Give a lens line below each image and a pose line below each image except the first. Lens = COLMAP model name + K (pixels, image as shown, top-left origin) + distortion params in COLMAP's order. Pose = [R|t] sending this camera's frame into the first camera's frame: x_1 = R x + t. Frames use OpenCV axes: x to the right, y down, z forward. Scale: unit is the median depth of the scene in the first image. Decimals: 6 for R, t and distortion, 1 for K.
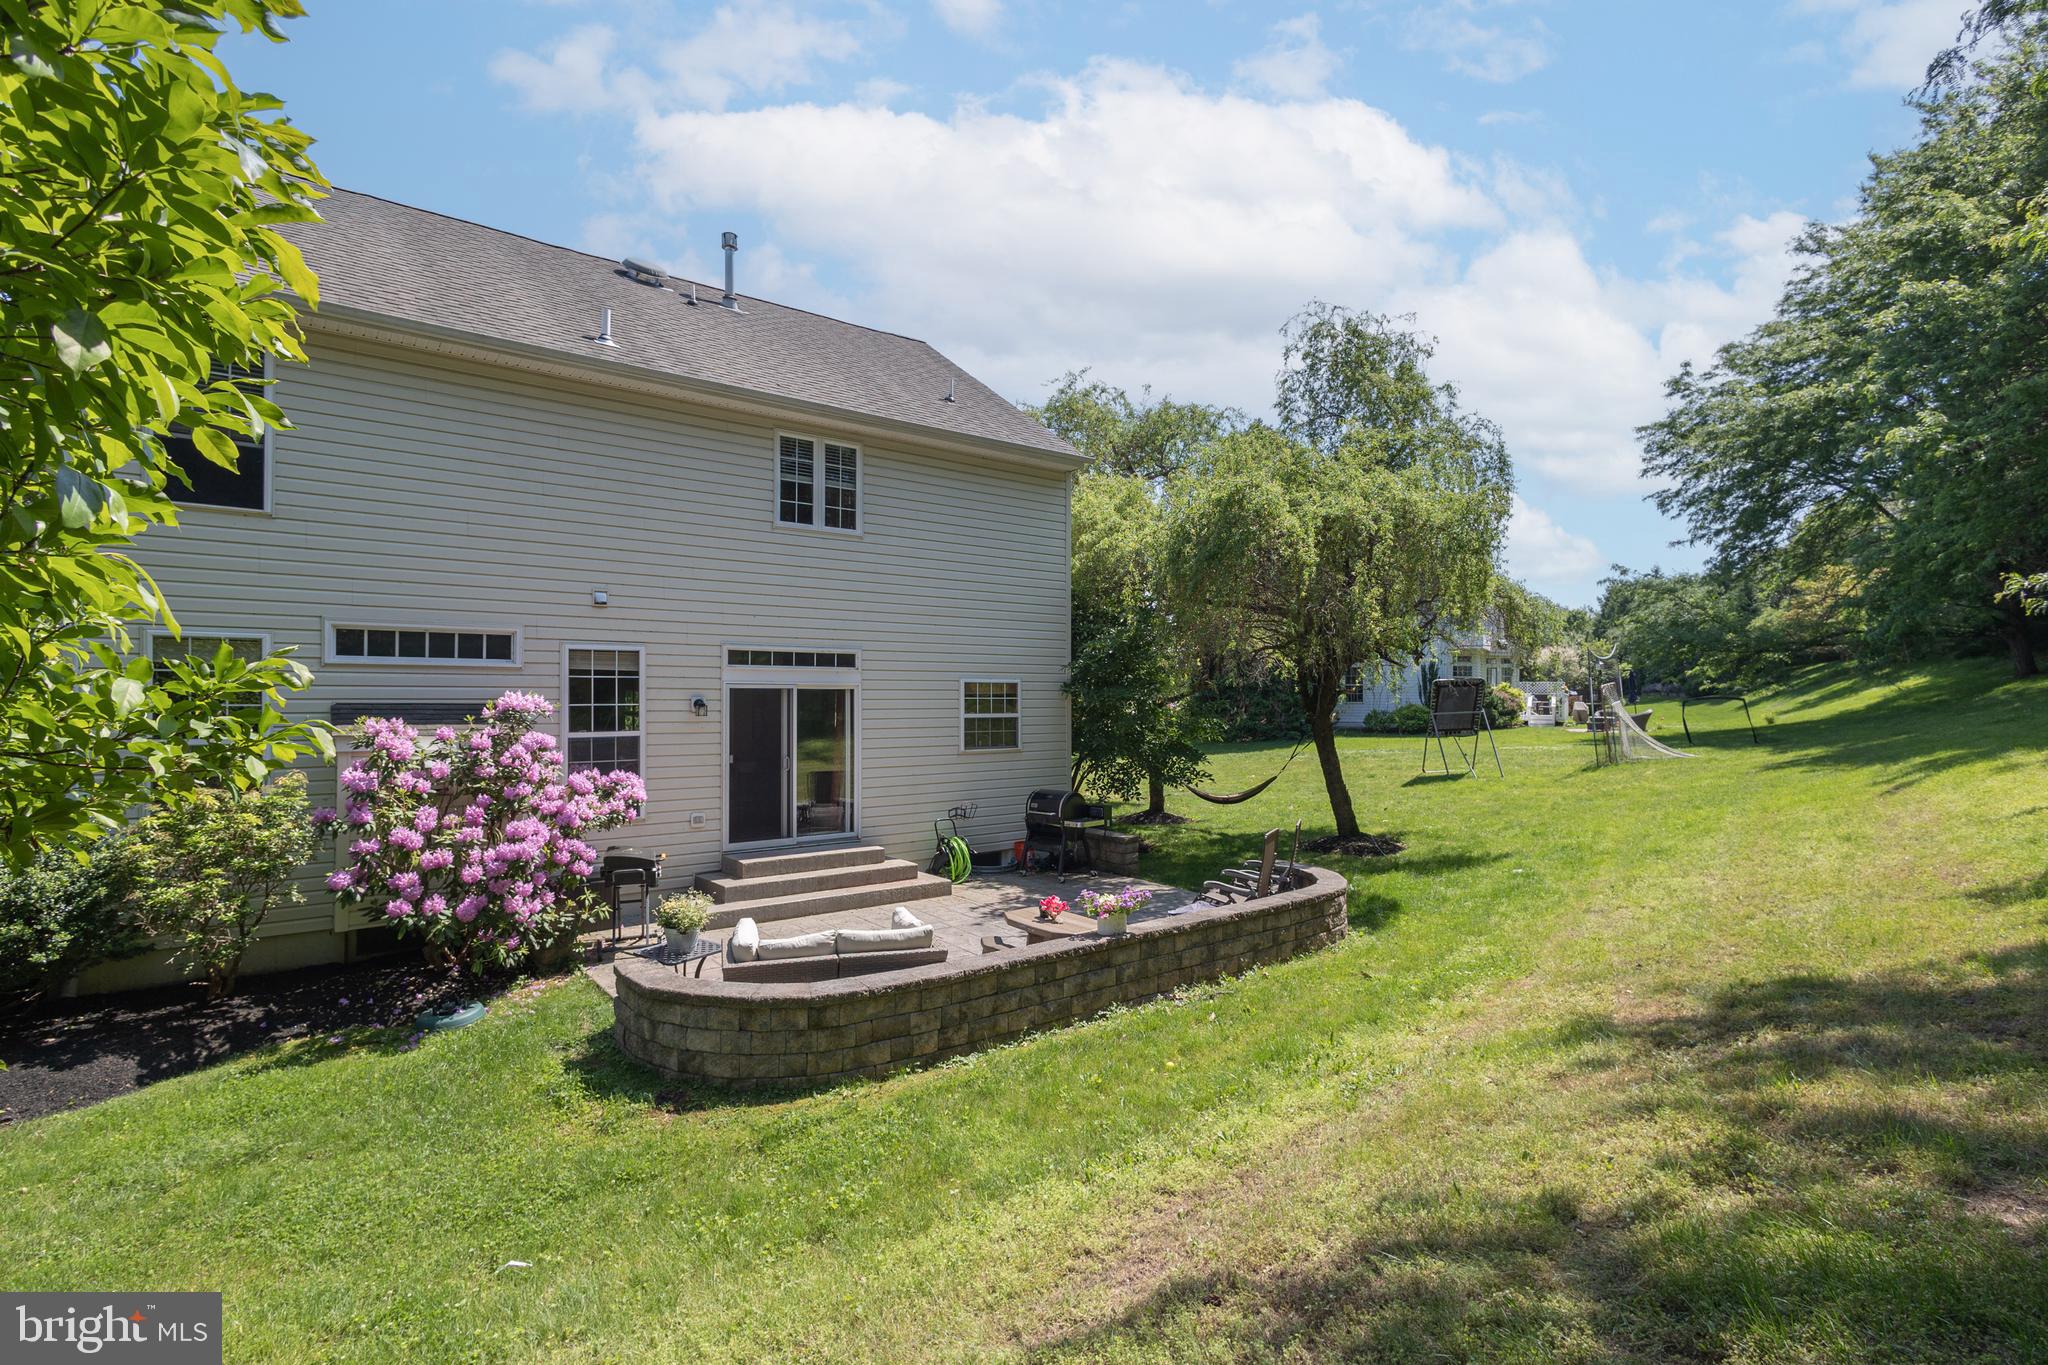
lens RADIAL K [[965.4, 0, 1003.4], [0, 965.4, 693.0], [0, 0, 1]] dist [0.010073, -0.002059]
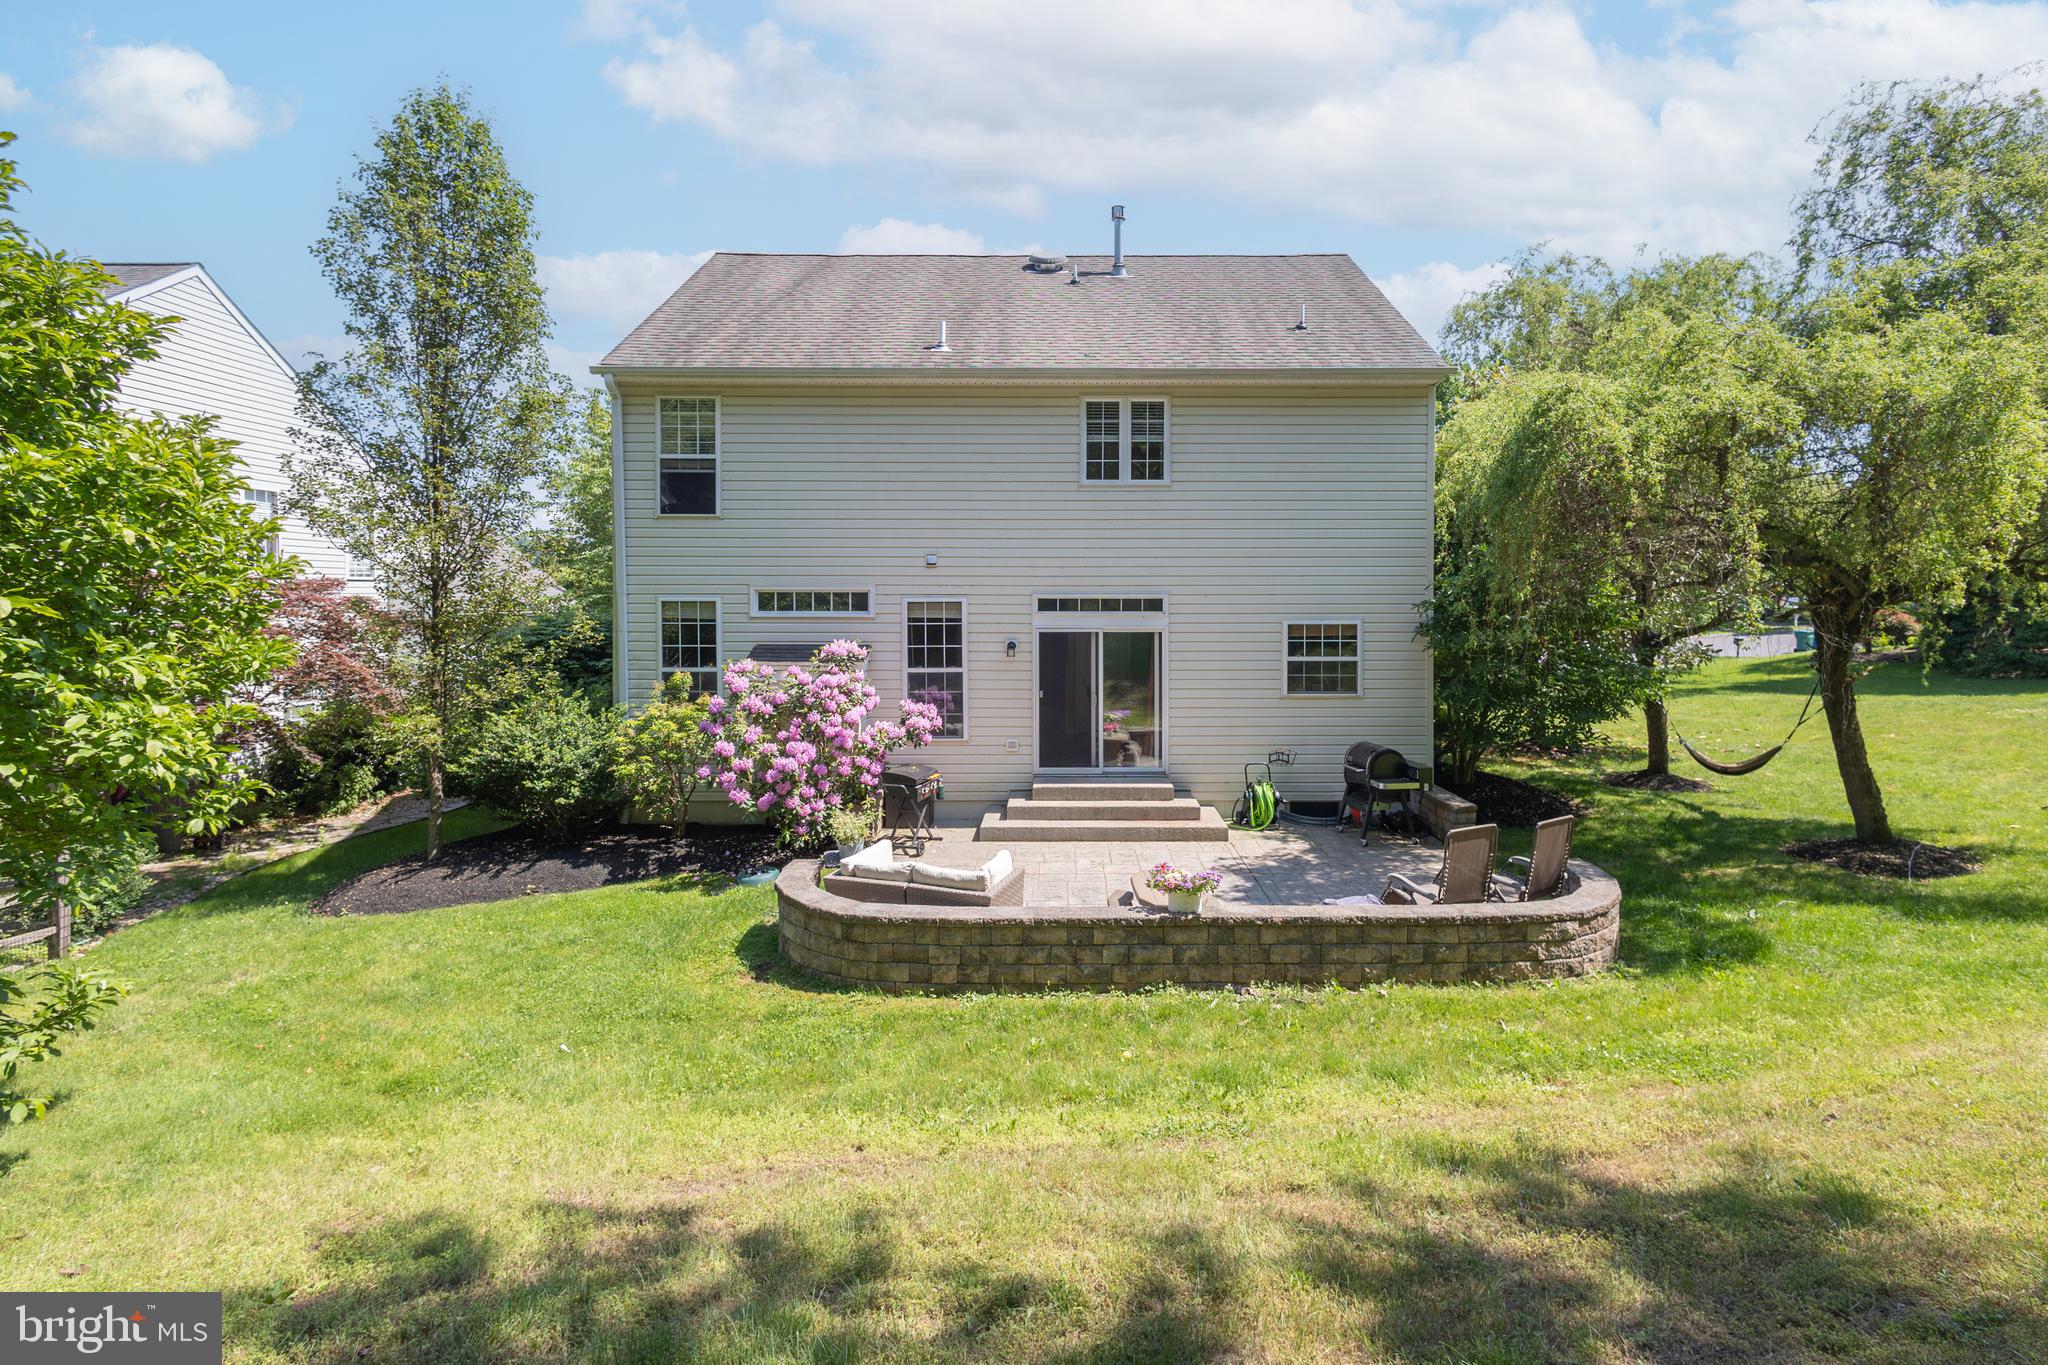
lens RADIAL K [[965.4, 0, 1085.0], [0, 965.4, 617.6], [0, 0, 1]] dist [0.010073, -0.002059]
pose [[0.798764, 0.014735, -0.601464, 0.471845], [0.003975, 0.999549, 0.029767, -0.059012], [0.601631, -0.026167, 0.798345, 0.128654]]
